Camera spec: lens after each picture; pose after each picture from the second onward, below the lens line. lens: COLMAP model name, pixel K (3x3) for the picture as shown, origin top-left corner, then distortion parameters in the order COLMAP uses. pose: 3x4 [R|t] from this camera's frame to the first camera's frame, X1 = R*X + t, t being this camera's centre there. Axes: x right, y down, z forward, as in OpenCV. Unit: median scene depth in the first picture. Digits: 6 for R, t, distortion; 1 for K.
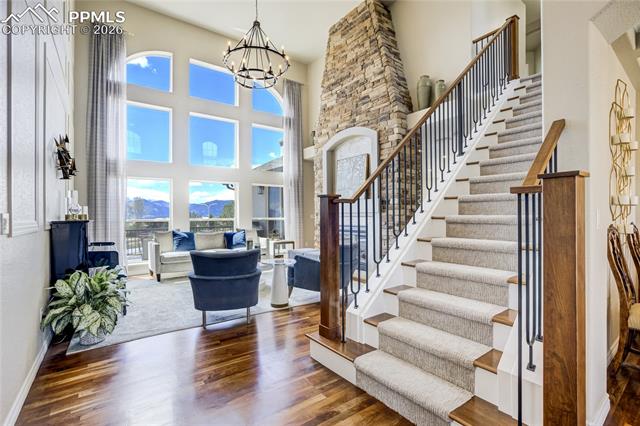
lens RADIAL K [[297.4, 0, 318.0], [0, 297.4, 216.5], [0, 0, 1]] dist [-0.062740, 0.031705]
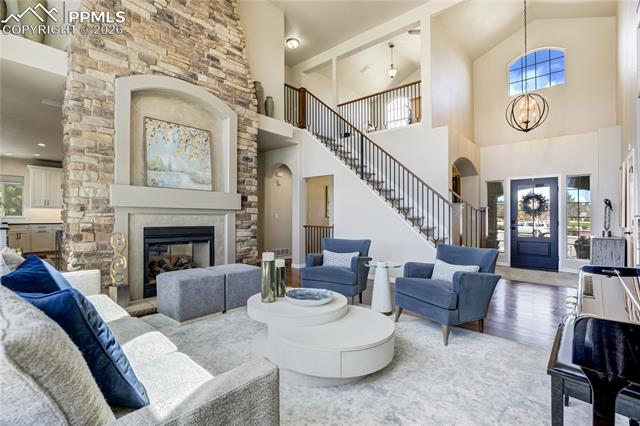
lens RADIAL K [[297.4, 0, 318.0], [0, 297.4, 216.5], [0, 0, 1]] dist [-0.062740, 0.031705]
pose [[-0.201353, 0.016488, 0.979380, -0.624587], [0.005078, 0.999862, -0.015789, 0.016886], [-0.979506, 0.001794, -0.201409, 0.886982]]
